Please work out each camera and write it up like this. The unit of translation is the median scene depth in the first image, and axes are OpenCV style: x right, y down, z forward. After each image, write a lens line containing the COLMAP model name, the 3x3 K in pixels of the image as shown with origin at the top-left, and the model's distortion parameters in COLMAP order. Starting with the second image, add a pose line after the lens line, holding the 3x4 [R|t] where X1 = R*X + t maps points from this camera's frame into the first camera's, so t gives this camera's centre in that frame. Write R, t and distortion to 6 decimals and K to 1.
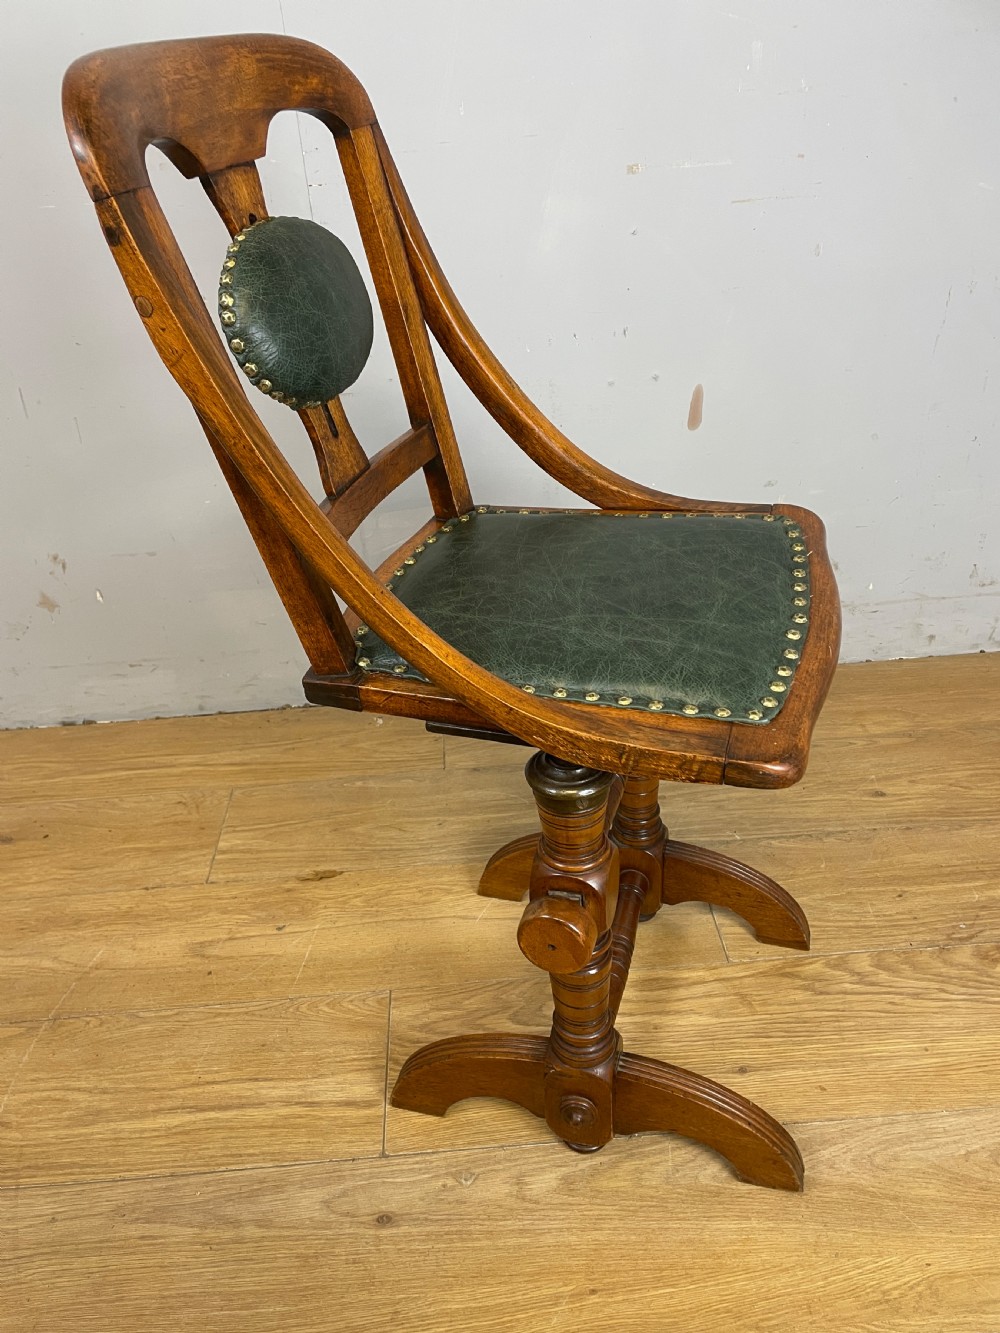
lens RADIAL K [[1022.0, 0, 493.9], [0, 1022.0, 677.5], [0, 0, 1]] dist [0.086641, -0.115901]
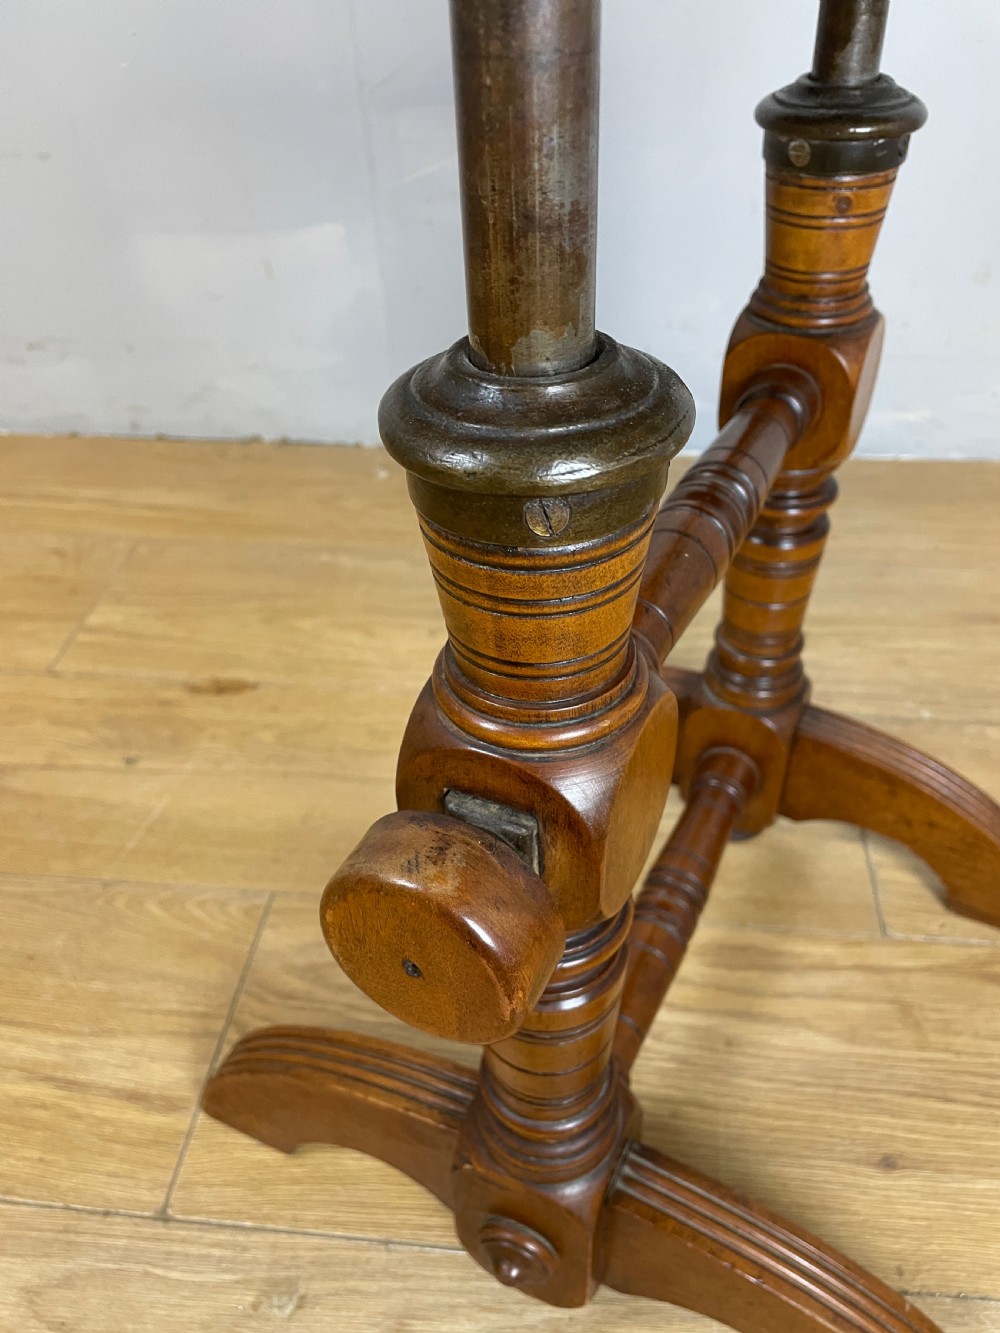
lens RADIAL K [[1022.0, 0, 512.4], [0, 1022.0, 699.2], [0, 0, 1]] dist [0.086641, -0.115901]
pose [[0.987329, 0.130353, -0.090493, 0.069353], [-0.112832, 0.977675, 0.177256, 0.082014], [0.111579, -0.164799, 0.979996, 0.475314]]
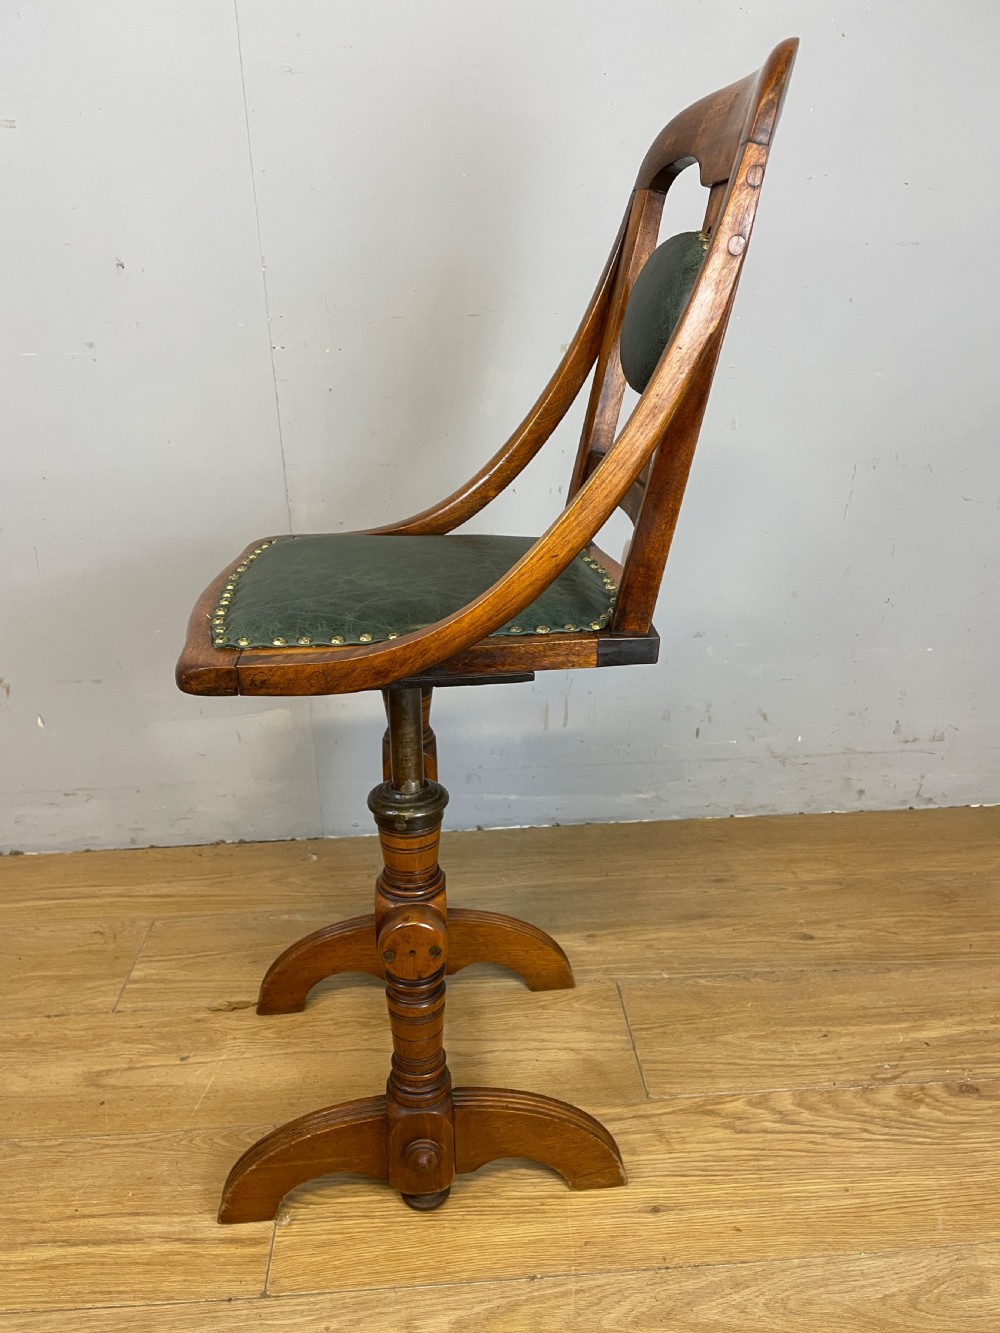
lens RADIAL K [[1022.0, 0, 506.1], [0, 1022.0, 671.0], [0, 0, 1]] dist [0.086641, -0.115901]
pose [[0.998974, 0.034086, 0.029830, 0.053298], [-0.027573, 0.980105, -0.196555, 0.079083], [-0.035936, 0.195531, 0.980039, -0.019893]]
